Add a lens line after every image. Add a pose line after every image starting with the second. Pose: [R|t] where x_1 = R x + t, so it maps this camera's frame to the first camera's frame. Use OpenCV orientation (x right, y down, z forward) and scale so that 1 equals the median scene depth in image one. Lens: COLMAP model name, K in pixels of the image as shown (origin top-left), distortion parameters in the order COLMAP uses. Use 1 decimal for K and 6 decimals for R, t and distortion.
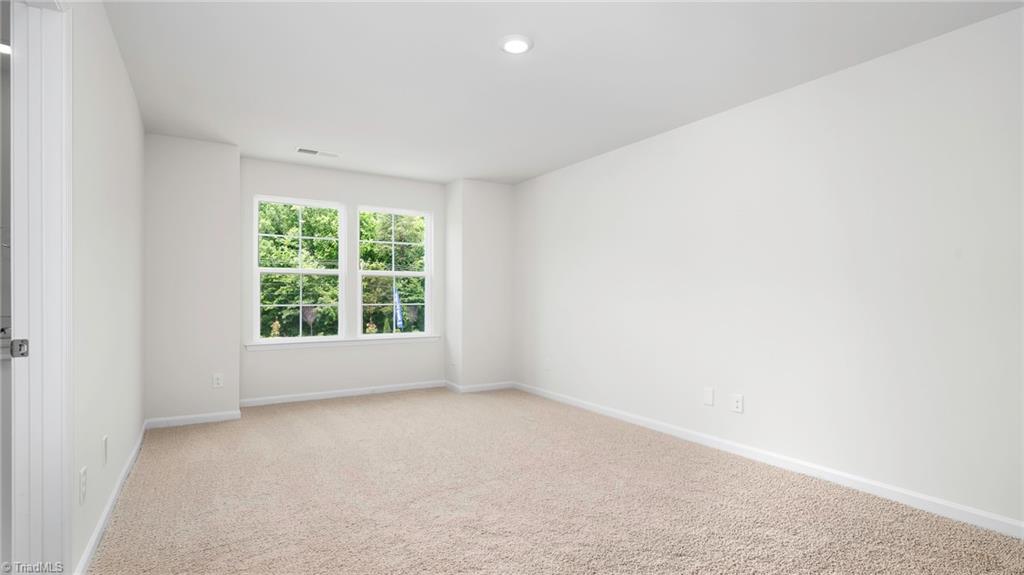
lens RADIAL K [[493.3, 0, 511.6], [0, 493.3, 296.4], [0, 0, 1]] dist [0.000789, -0.000149]
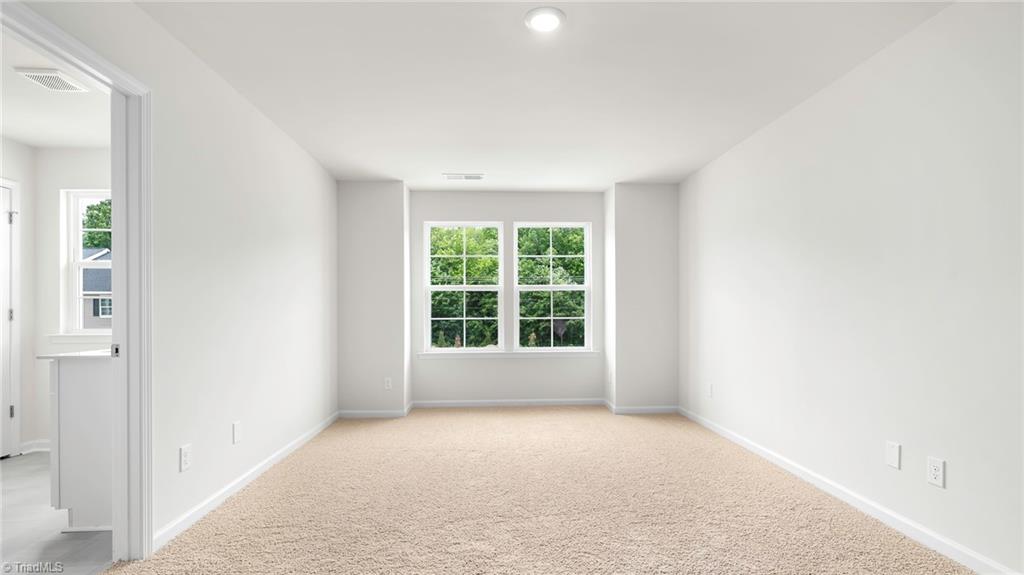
lens RADIAL K [[487.0, 0, 509.9], [0, 487.0, 306.1], [0, 0, 1]] dist [0.000128, 0.000055]
pose [[0.874764, -0.010154, -0.484442, 0.158536], [0.006567, 0.999937, -0.009100, 0.000125], [0.484504, 0.004780, 0.874776, 0.092137]]
